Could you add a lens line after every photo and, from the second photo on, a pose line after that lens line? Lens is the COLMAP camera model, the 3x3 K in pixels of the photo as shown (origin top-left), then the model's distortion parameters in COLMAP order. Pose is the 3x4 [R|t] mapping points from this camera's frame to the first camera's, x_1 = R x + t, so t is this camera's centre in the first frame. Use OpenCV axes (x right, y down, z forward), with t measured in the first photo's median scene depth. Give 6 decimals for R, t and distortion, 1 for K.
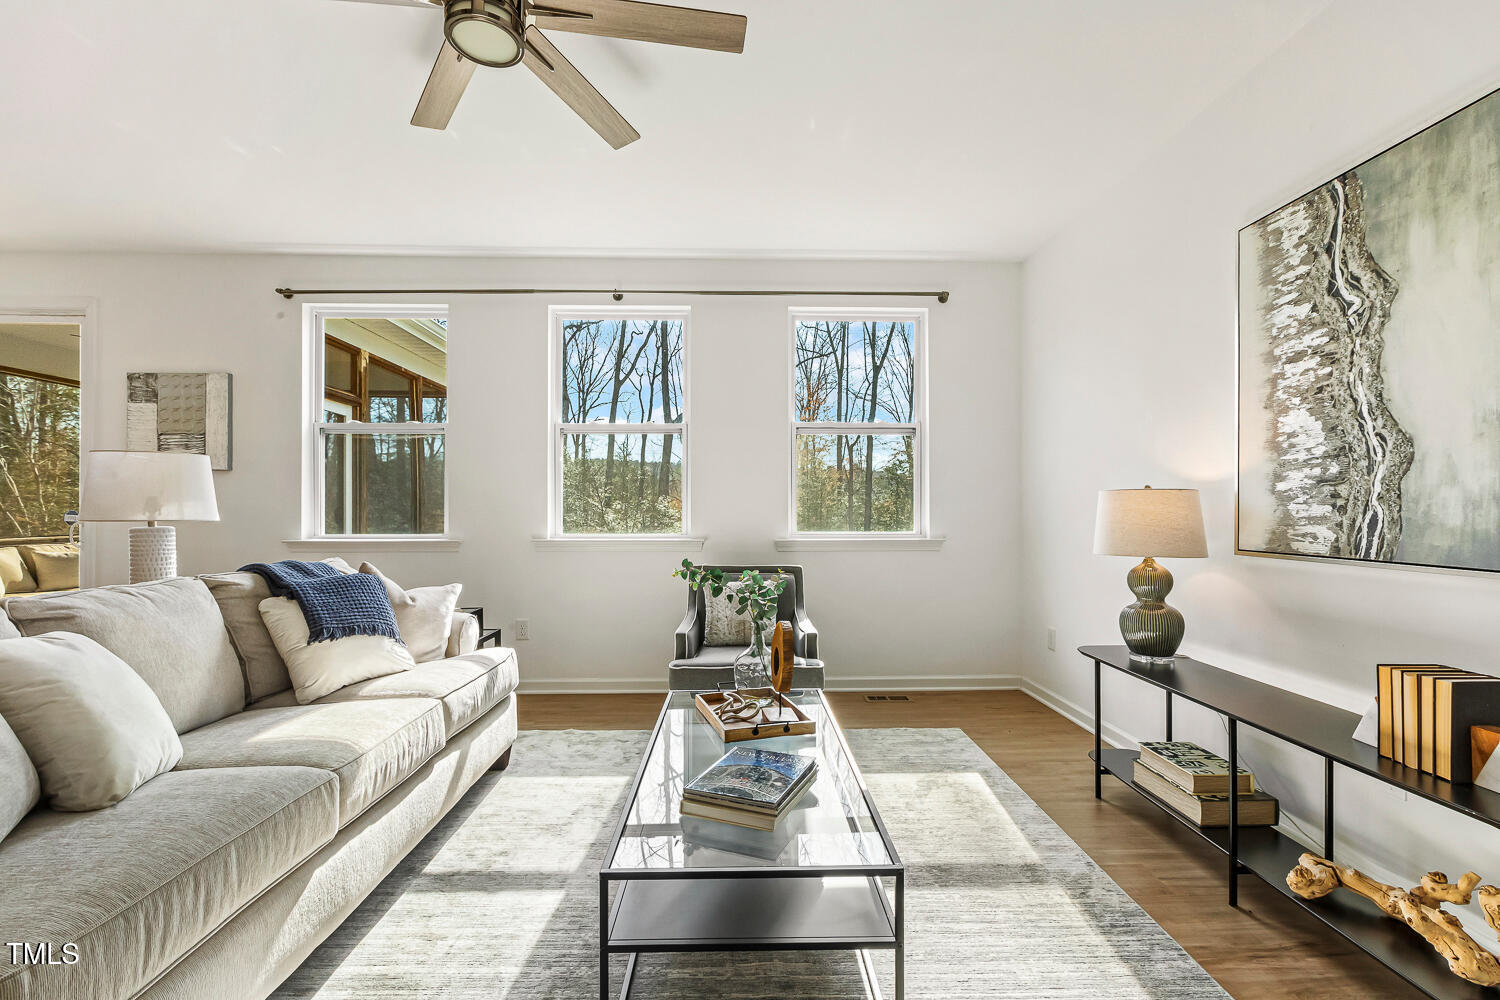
lens RADIAL K [[670.1, 0, 747.3], [0, 670.1, 511.3], [0, 0, 1]] dist [-0.011731, -0.000025]
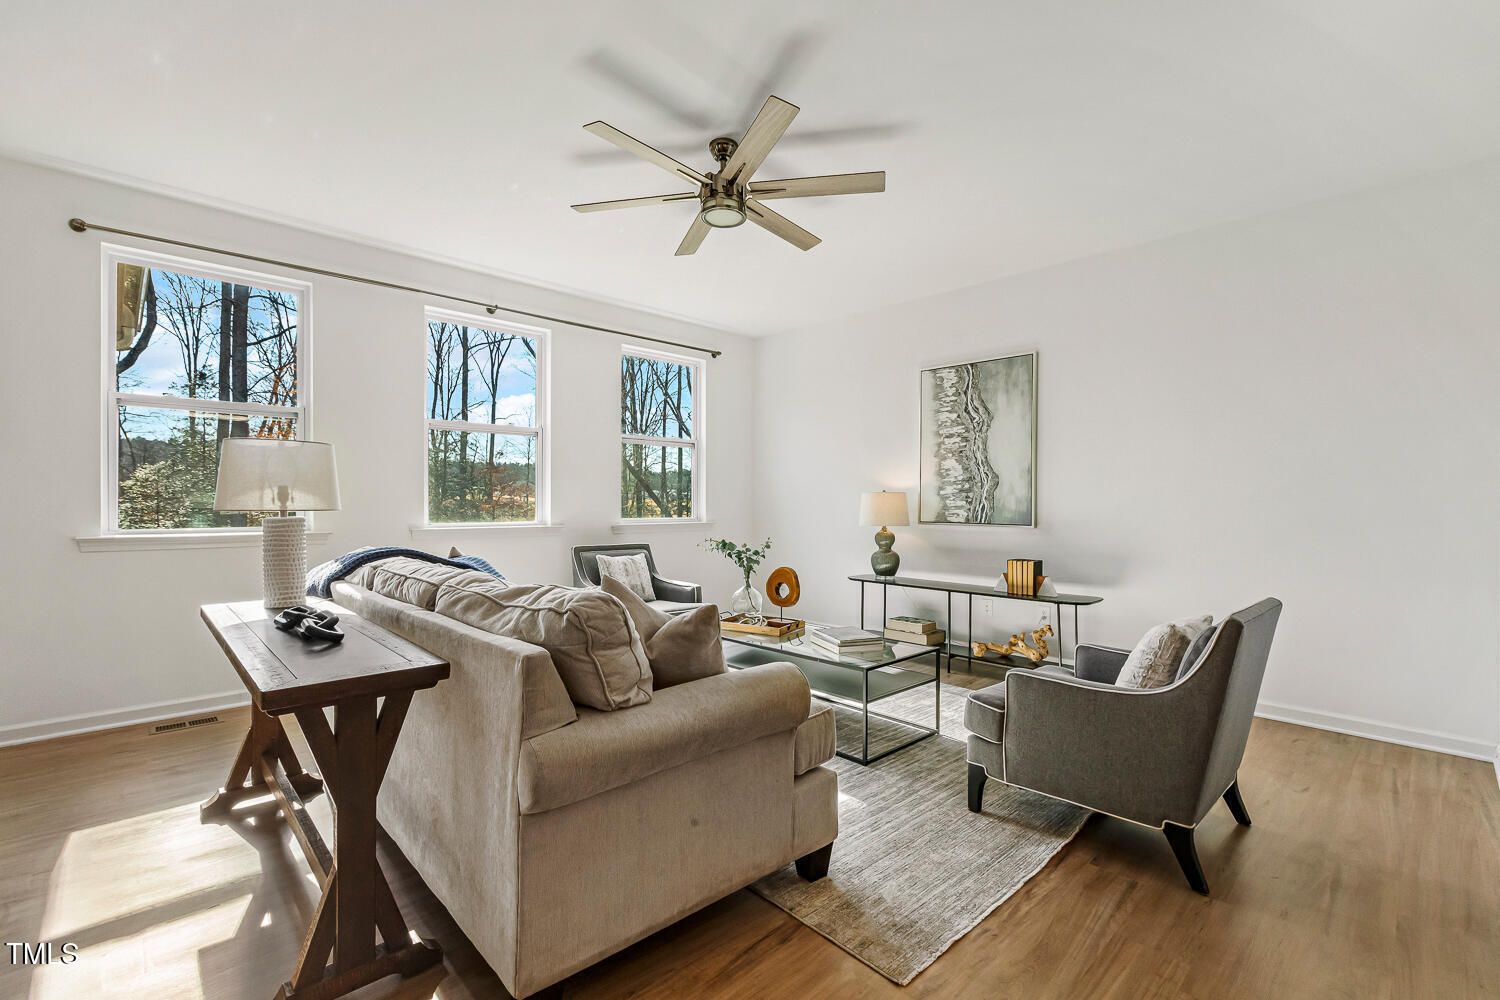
lens RADIAL K [[670.0, 0, 751.5], [0, 670.0, 499.6], [0, 0, 1]] dist [0.002781, 0.000261]
pose [[0.738275, 0.004182, 0.674486, -1.191365], [-0.002918, 0.999991, -0.003006, -0.004743], [-0.674493, 0.000251, 0.738281, -0.230615]]
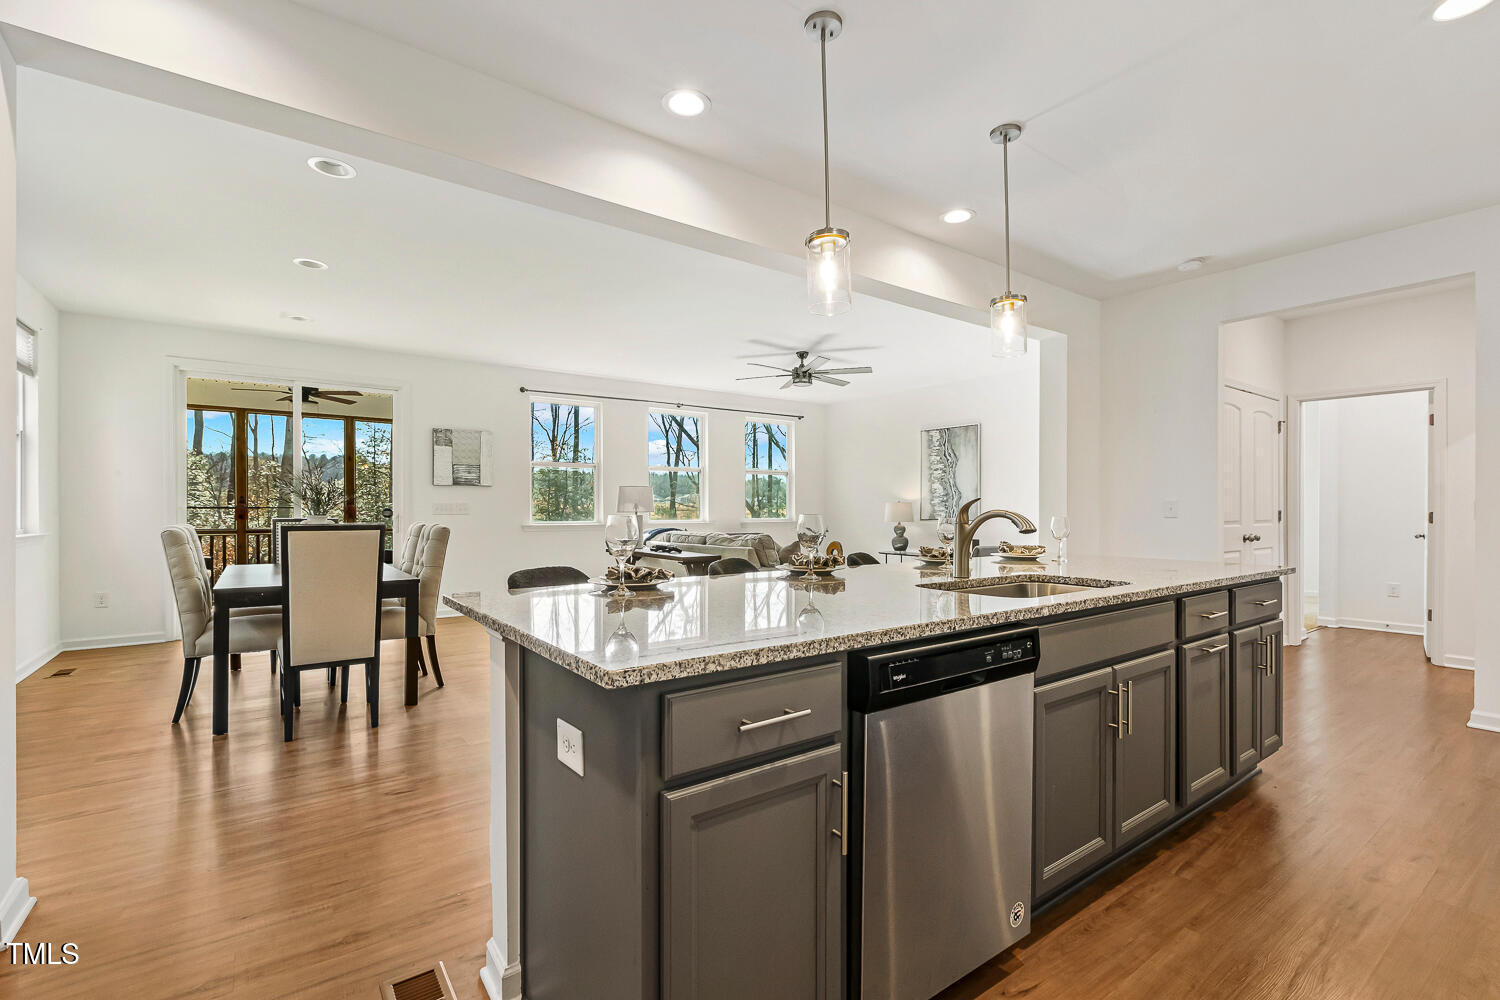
lens RADIAL K [[668.8, 0, 749.6], [0, 668.8, 505.2], [0, 0, 1]] dist [0.000412, 0.000316]
pose [[0.822390, 0.001219, 0.568923, -2.272892], [0.001871, 0.999987, -0.004847, -0.003476], [-0.568922, 0.005051, 0.822376, -1.582493]]
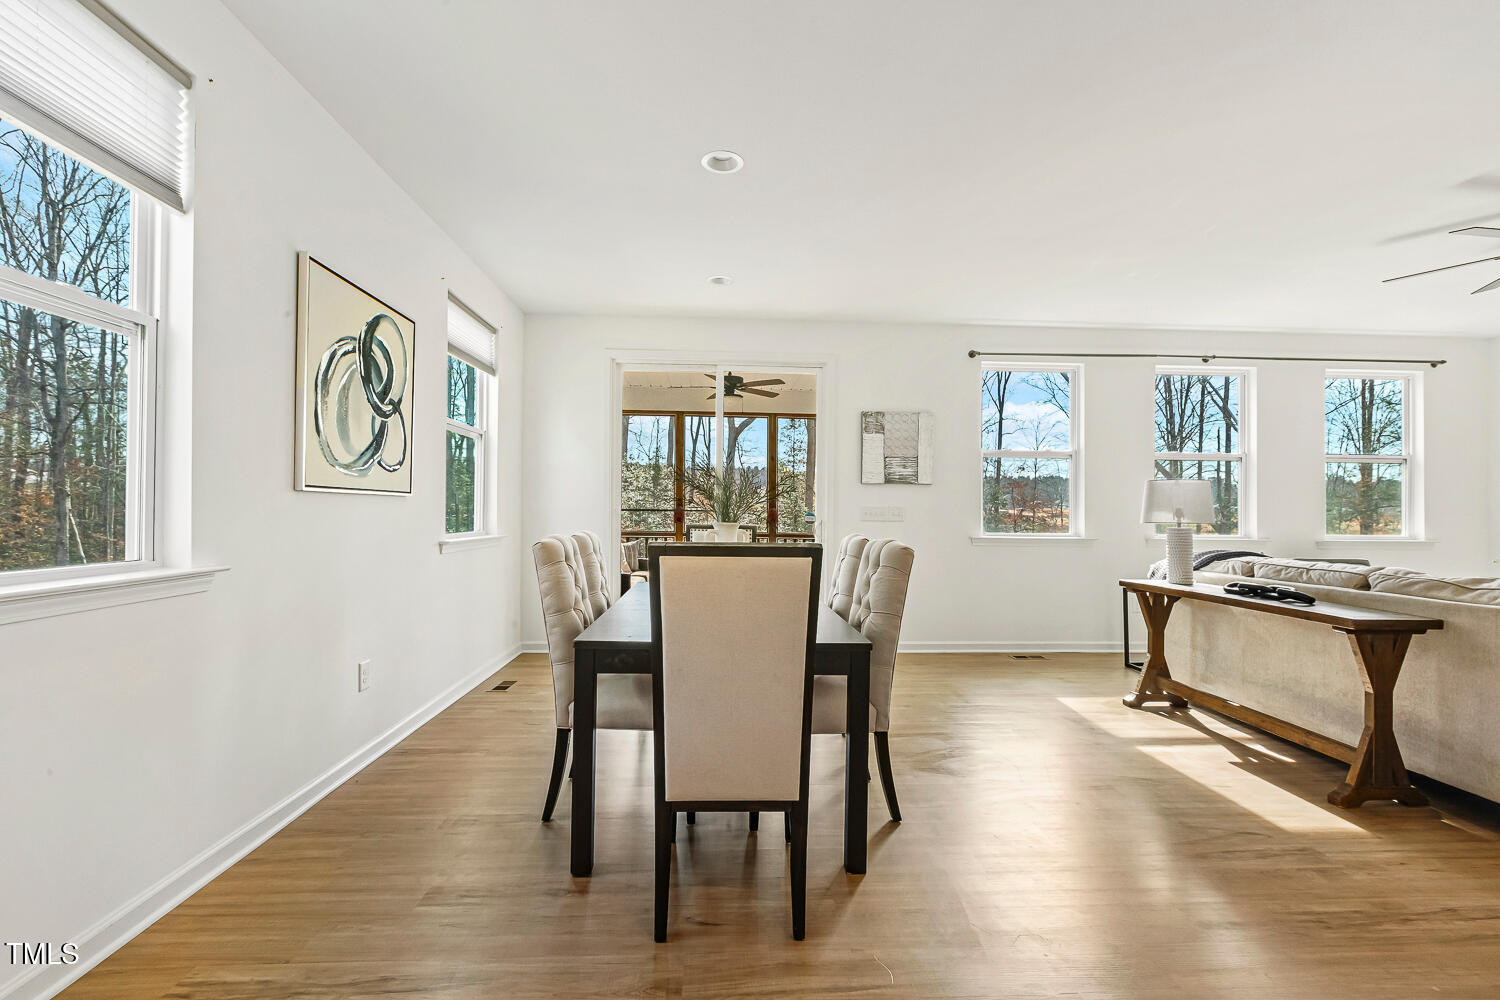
lens RADIAL K [[670.0, 0, 751.5], [0, 670.0, 499.6], [0, 0, 1]] dist [0.002781, 0.000261]
pose [[0.999422, 0.010244, 0.032422, -2.194540], [-0.009641, 0.999779, -0.018703, -0.006520], [-0.032607, 0.018379, 0.999299, -0.618375]]
